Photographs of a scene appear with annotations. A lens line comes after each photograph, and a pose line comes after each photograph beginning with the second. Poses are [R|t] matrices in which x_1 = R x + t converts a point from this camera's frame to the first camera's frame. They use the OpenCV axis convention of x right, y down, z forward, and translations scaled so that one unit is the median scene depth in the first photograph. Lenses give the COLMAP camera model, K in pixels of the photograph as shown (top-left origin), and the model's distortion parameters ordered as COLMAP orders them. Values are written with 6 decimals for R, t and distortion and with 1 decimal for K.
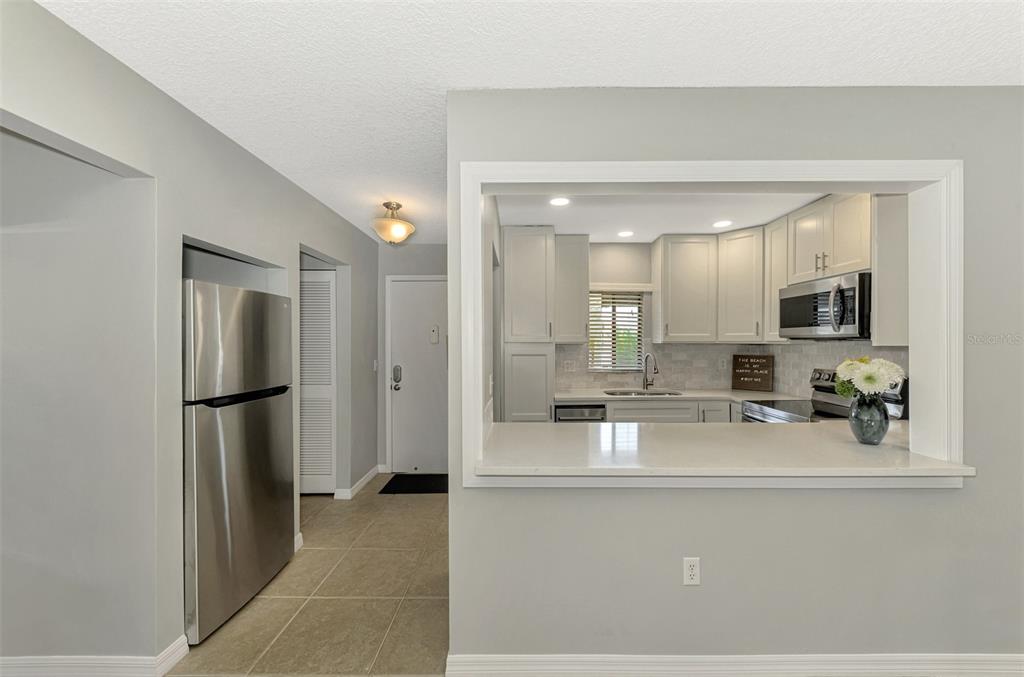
lens RADIAL K [[394.6, 0, 517.7], [0, 394.6, 344.3], [0, 0, 1]] dist [-0.001264, -0.000241]
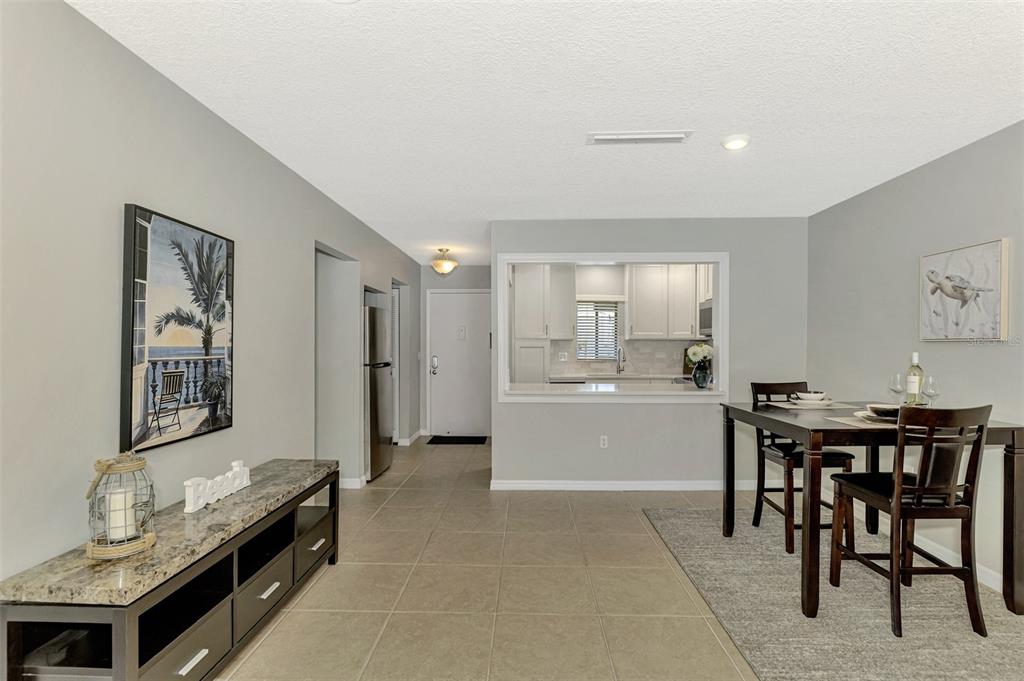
lens RADIAL K [[487.7, 0, 514.7], [0, 487.7, 347.9], [0, 0, 1]] dist [-0.001806, -0.000434]
pose [[0.999799, 0.001823, -0.019980, 0.002070], [-0.001759, 0.999993, 0.003196, 0.023642], [0.019985, -0.003160, 0.999795, -0.777830]]
